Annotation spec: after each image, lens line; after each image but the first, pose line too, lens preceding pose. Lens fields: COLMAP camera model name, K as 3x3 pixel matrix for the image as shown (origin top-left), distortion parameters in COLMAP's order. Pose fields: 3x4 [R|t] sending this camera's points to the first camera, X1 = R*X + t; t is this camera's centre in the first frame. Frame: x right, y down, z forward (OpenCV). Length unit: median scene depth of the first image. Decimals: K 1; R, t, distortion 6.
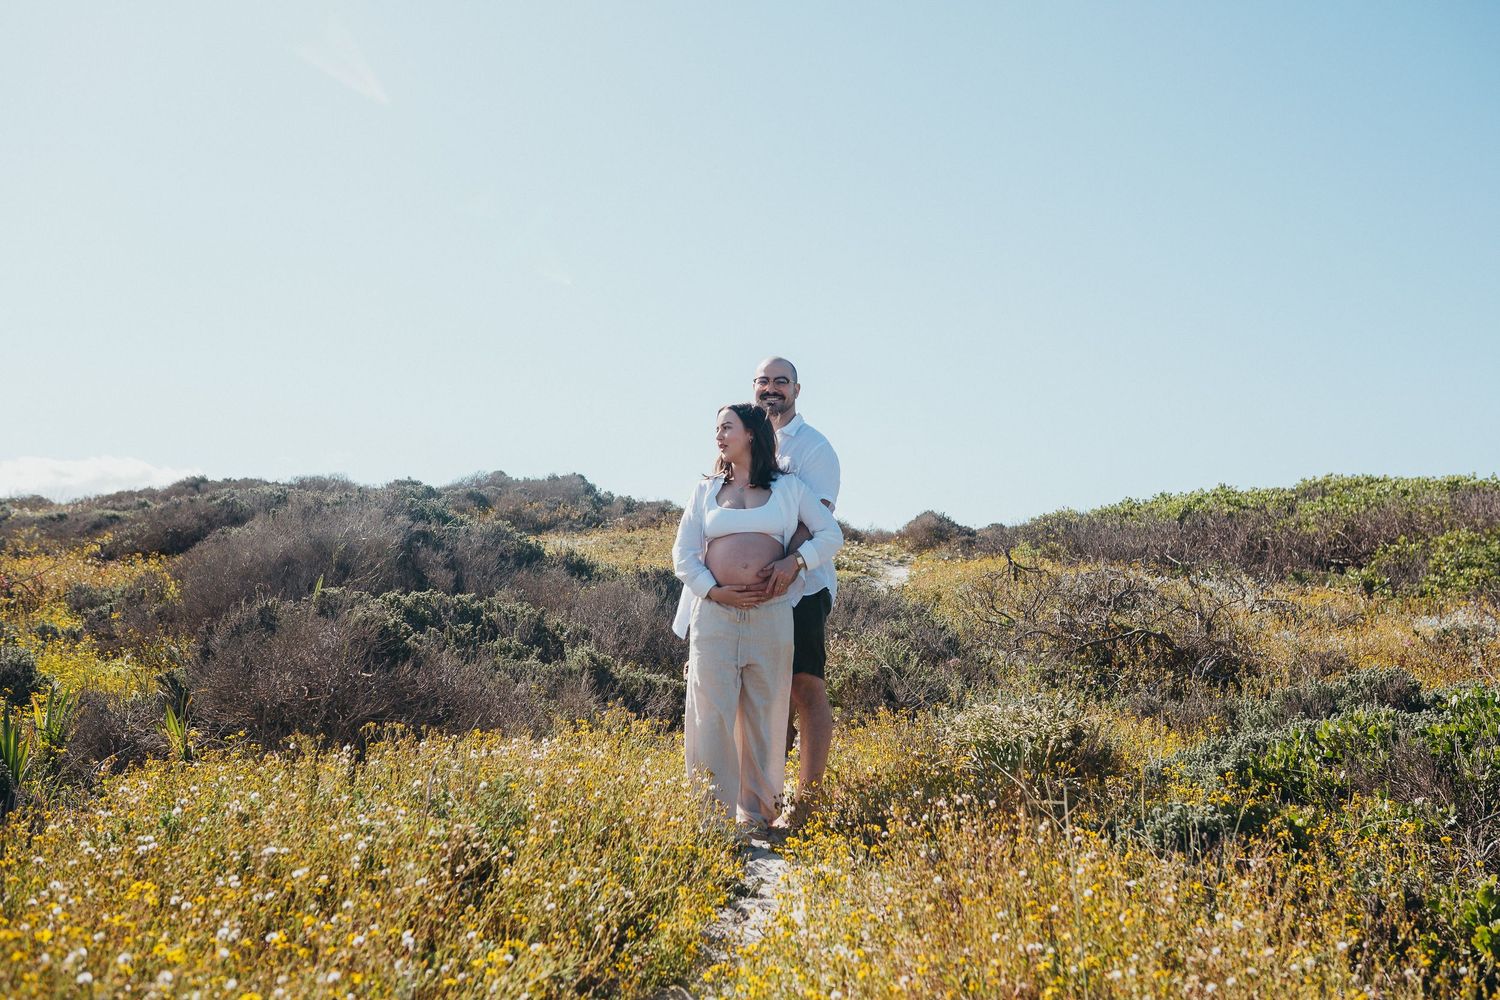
lens RADIAL K [[1442.0, 0, 750.0], [0, 1442.0, 500.0], [0, 0, 1]] dist [-0.059269, 0.078917]
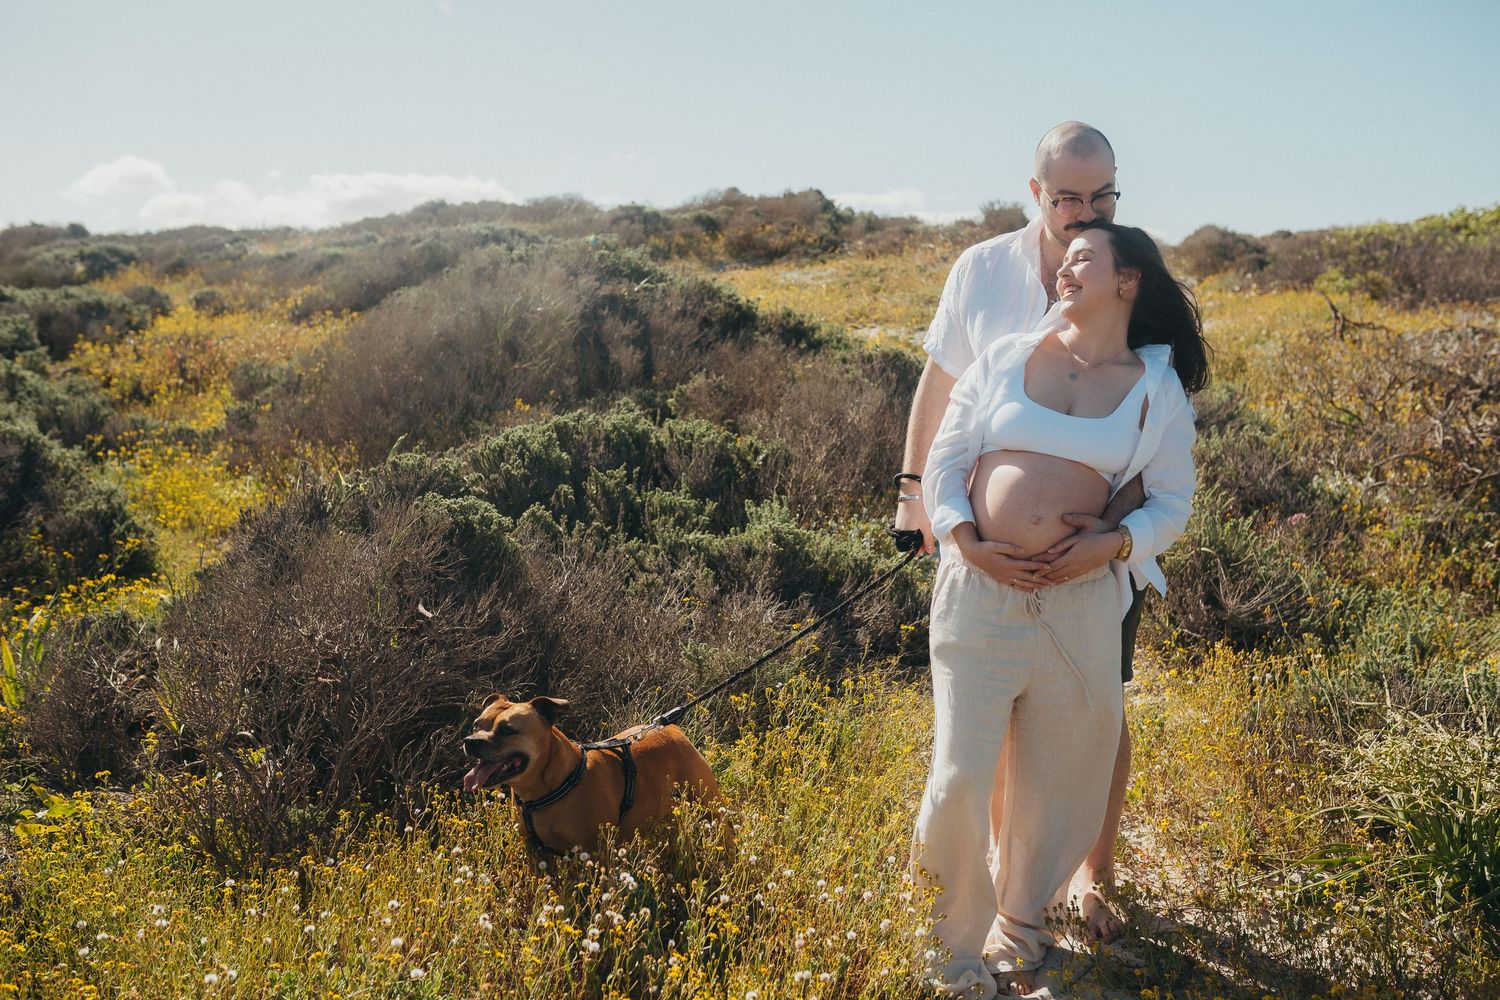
lens RADIAL K [[1442.0, 0, 750.0], [0, 1442.0, 500.0], [0, 0, 1]] dist [-0.059269, 0.078917]
pose [[0.984900, 0.002762, -0.173101, -0.000213], [0.032559, 0.979076, 0.200871, -0.017495], [0.170034, -0.203474, 0.964203, 0.110884]]
